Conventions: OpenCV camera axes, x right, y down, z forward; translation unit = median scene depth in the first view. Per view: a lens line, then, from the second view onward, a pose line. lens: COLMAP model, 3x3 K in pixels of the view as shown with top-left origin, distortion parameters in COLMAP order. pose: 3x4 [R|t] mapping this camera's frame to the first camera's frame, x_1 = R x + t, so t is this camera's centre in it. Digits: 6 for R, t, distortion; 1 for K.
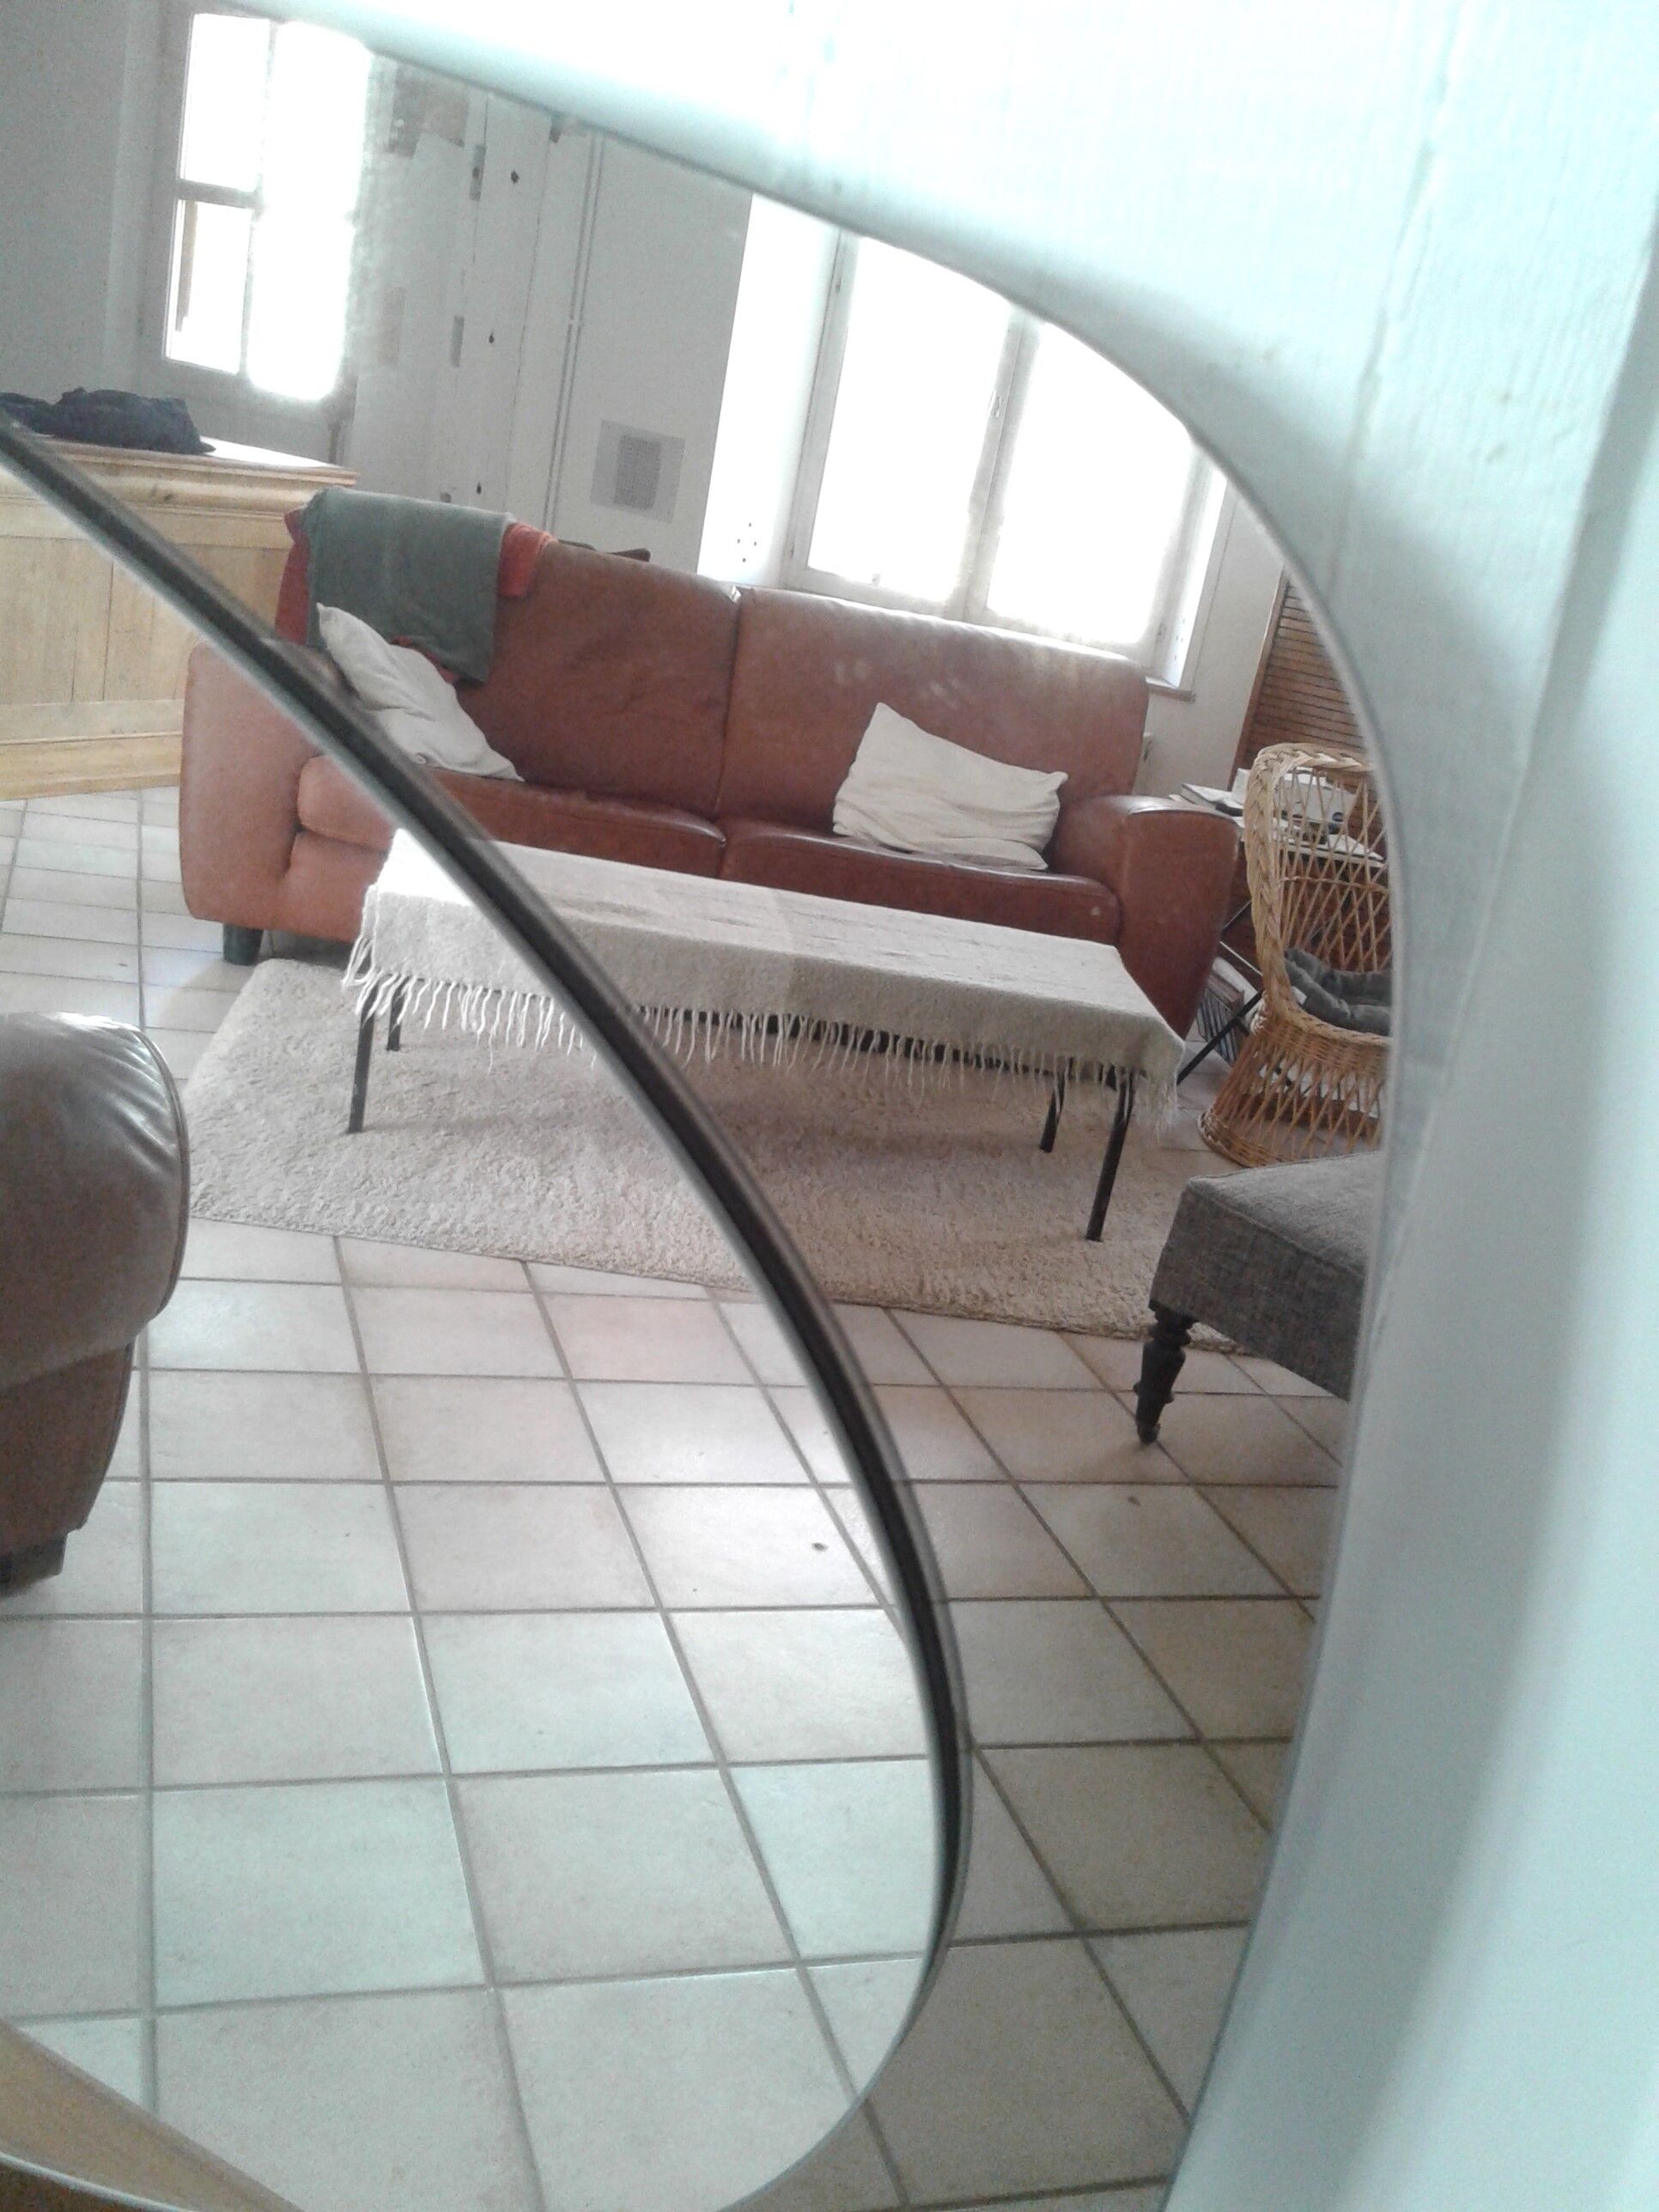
lens RADIAL K [[2077.8, 0, 829.5], [0, 2077.8, 1106.0], [0, 0, 1]] dist [0.172524, -0.411809]
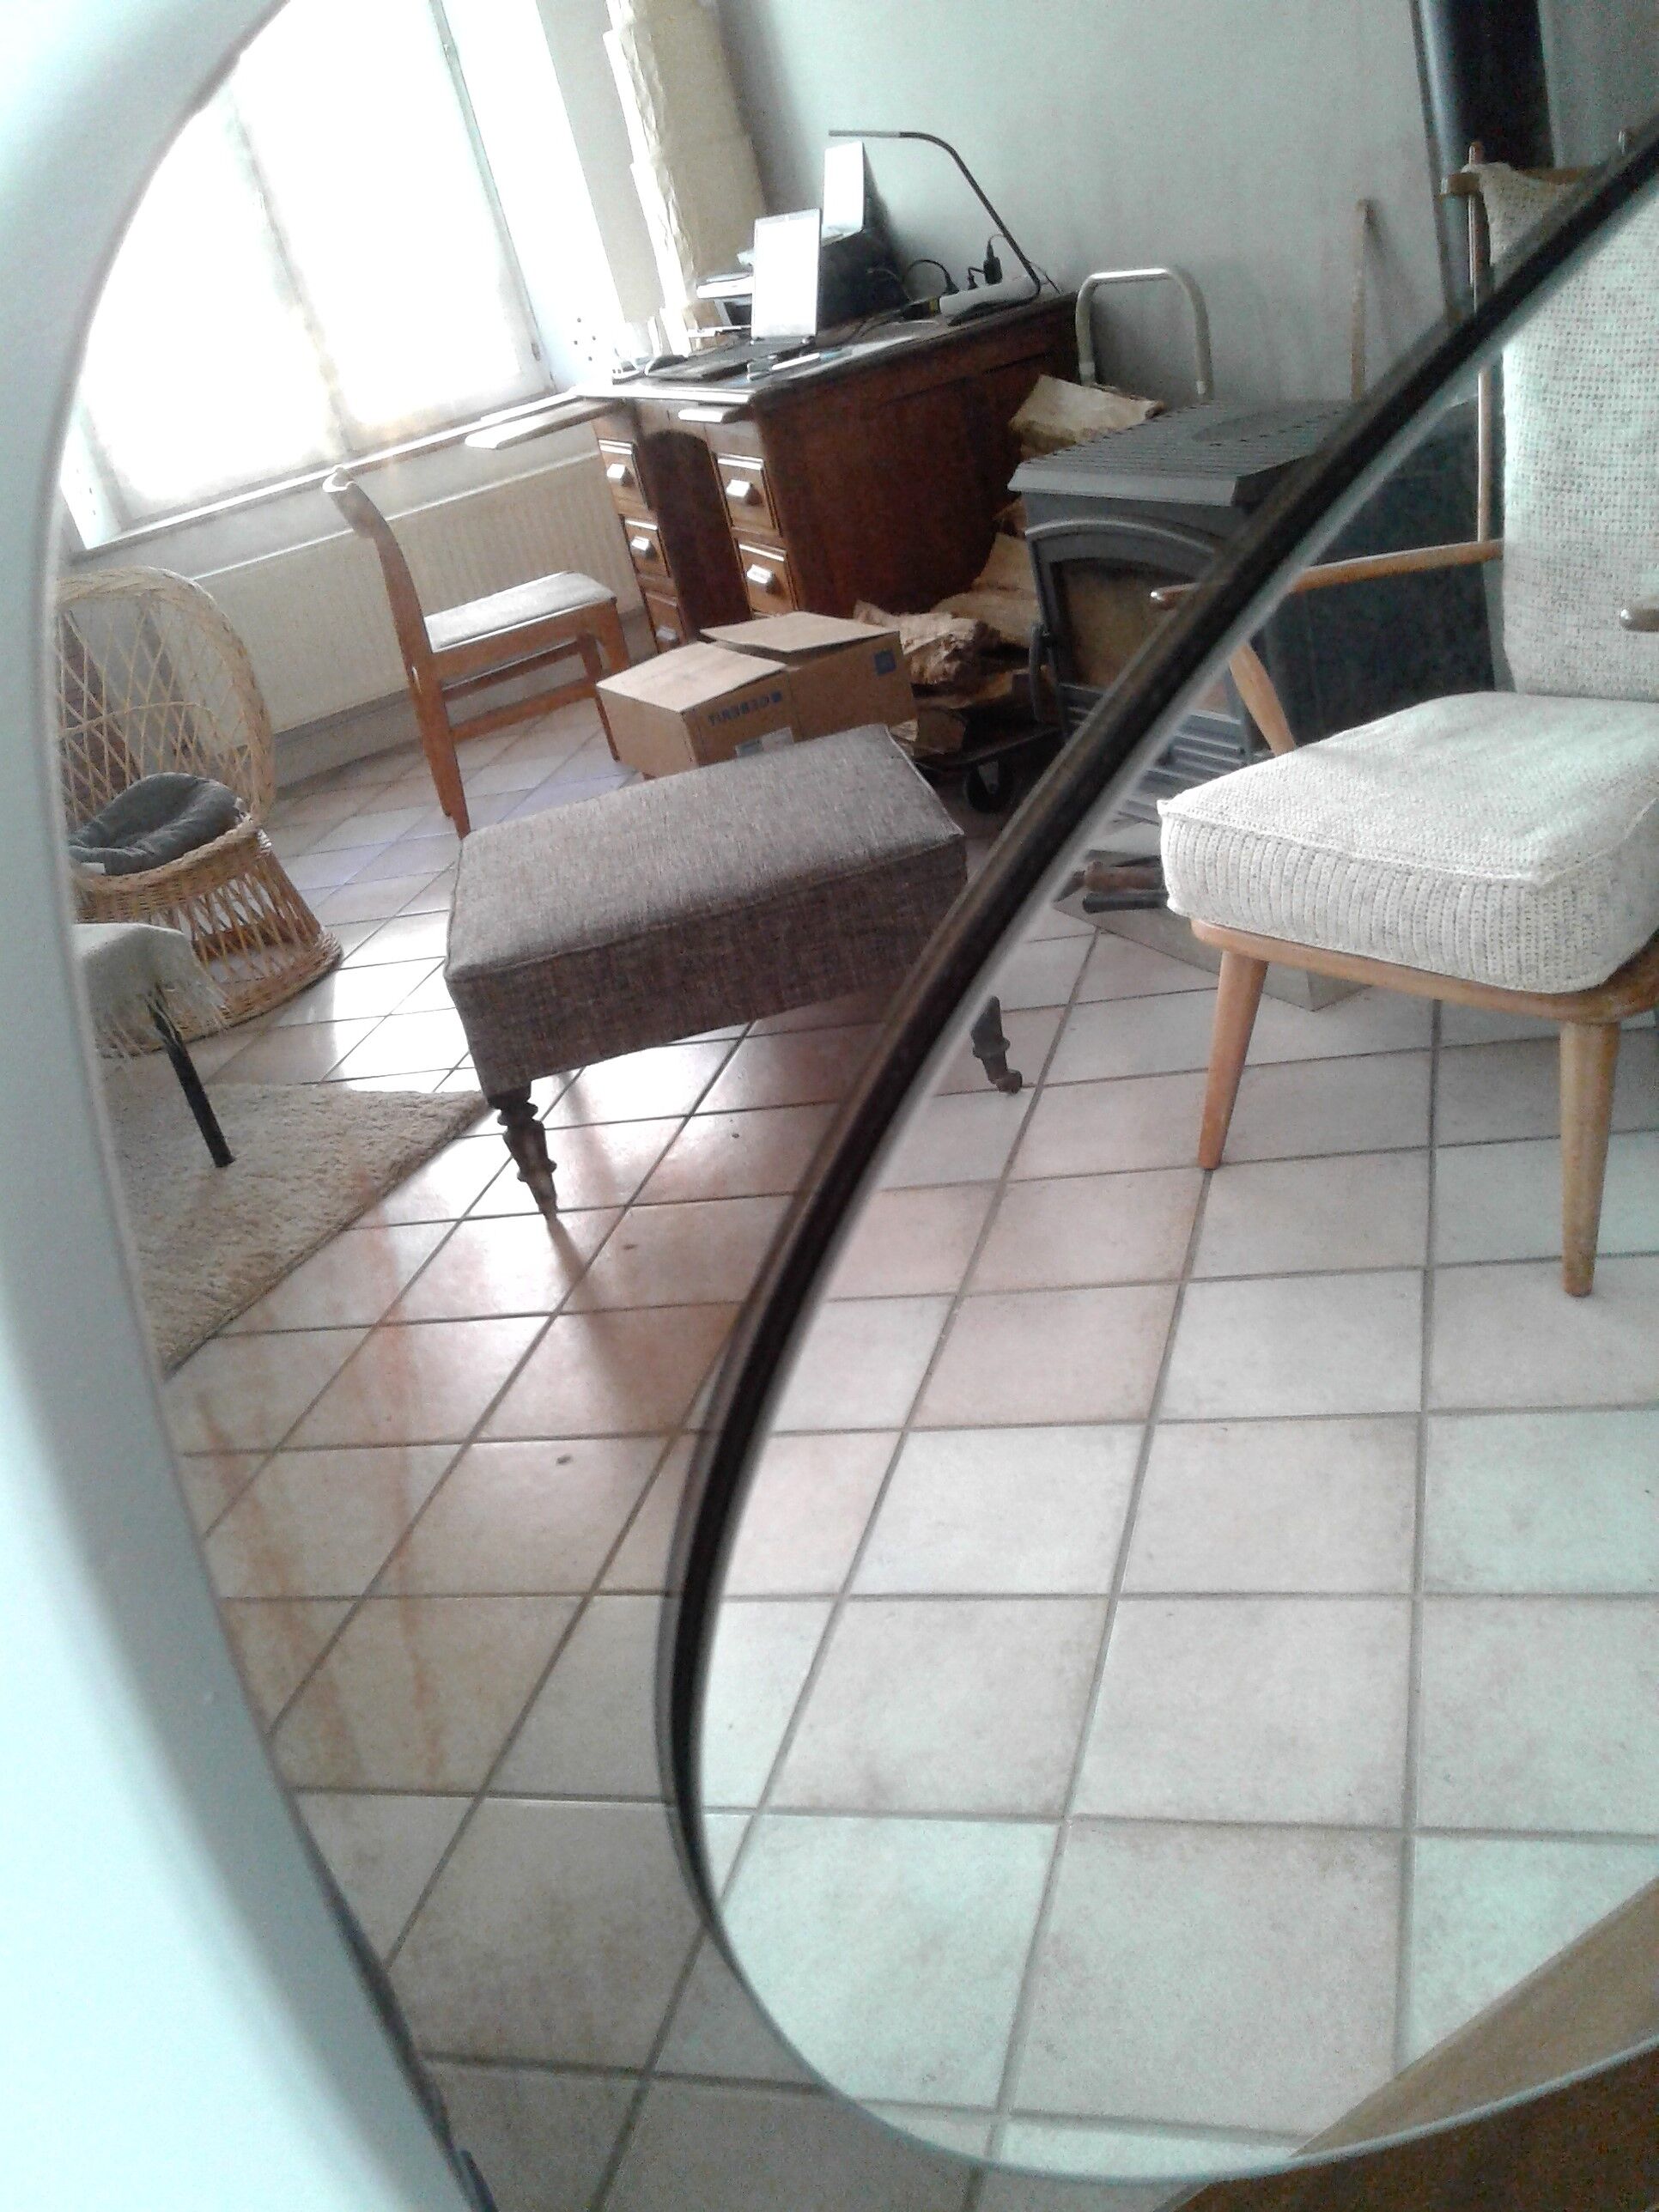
lens RADIAL K [[2077.8, 0, 829.5], [0, 2077.8, 1106.0], [0, 0, 1]] dist [0.172524, -0.411809]
pose [[0.479655, -0.623017, 0.617885, -0.262360], [0.565367, 0.757956, 0.325366, -0.092379], [-0.671038, 0.193269, 0.715790, 0.133198]]
